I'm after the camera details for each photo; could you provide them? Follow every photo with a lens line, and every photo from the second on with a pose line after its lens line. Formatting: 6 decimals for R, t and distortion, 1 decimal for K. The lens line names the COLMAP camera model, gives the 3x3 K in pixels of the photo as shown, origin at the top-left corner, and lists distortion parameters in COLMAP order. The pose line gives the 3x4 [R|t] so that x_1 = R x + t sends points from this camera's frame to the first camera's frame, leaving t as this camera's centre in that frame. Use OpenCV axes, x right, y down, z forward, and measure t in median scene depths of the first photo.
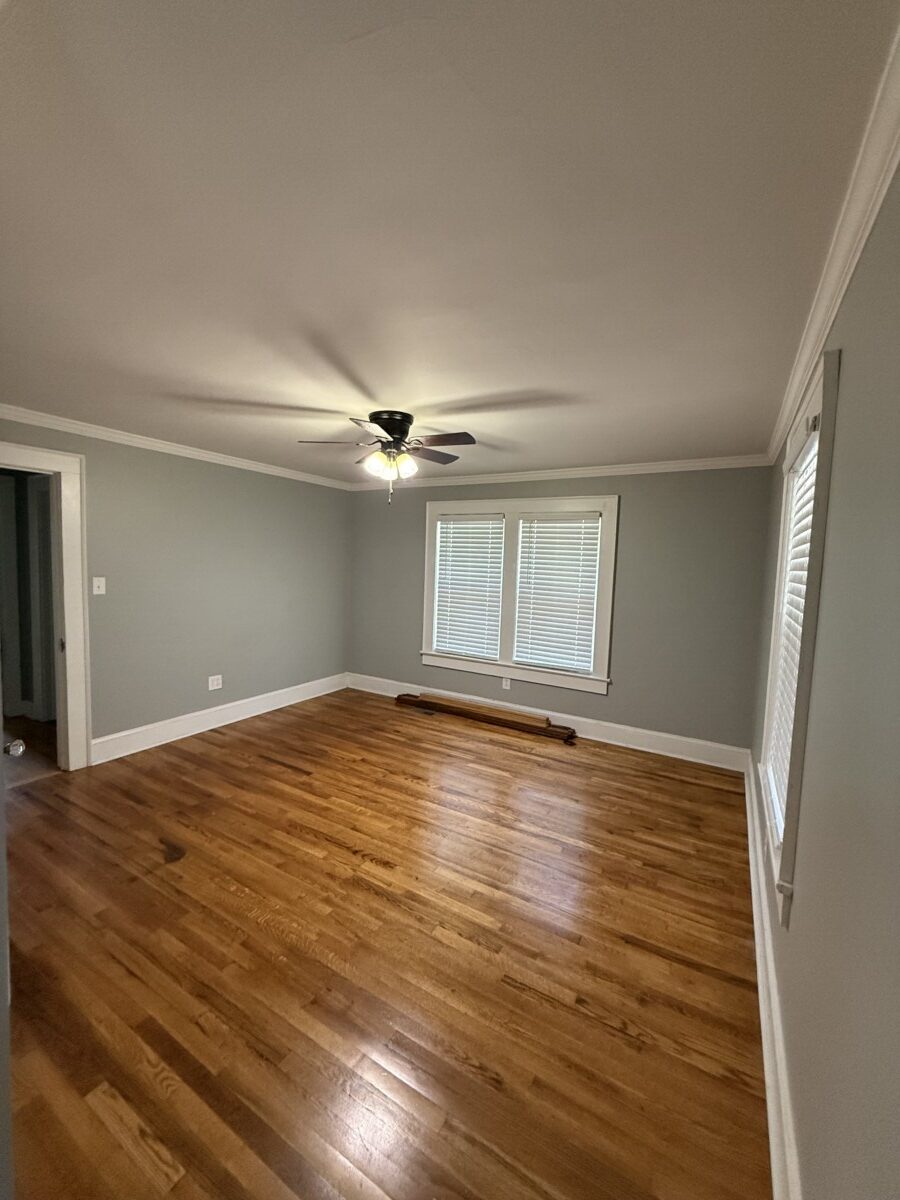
lens RADIAL K [[479.6, 0, 450.0], [0, 479.6, 600.0], [0, 0, 1]] dist [0.000087, 0.000280]
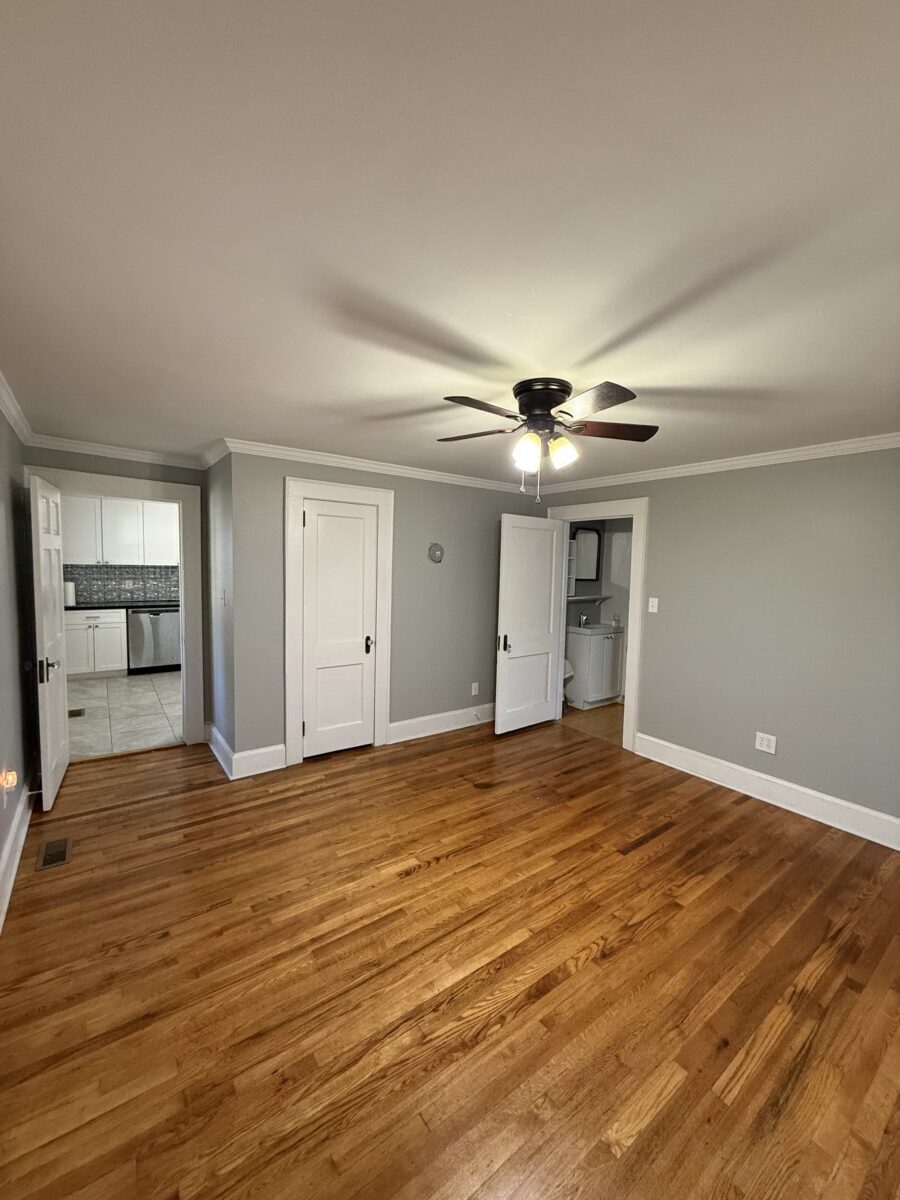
lens RADIAL K [[479.6, 0, 450.0], [0, 479.6, 600.0], [0, 0, 1]] dist [0.000087, 0.000280]
pose [[-0.394173, 0.029786, -0.918553, 0.561609], [-0.113711, 0.990214, 0.080906, -0.083896], [0.911974, 0.136341, -0.386929, 1.054762]]
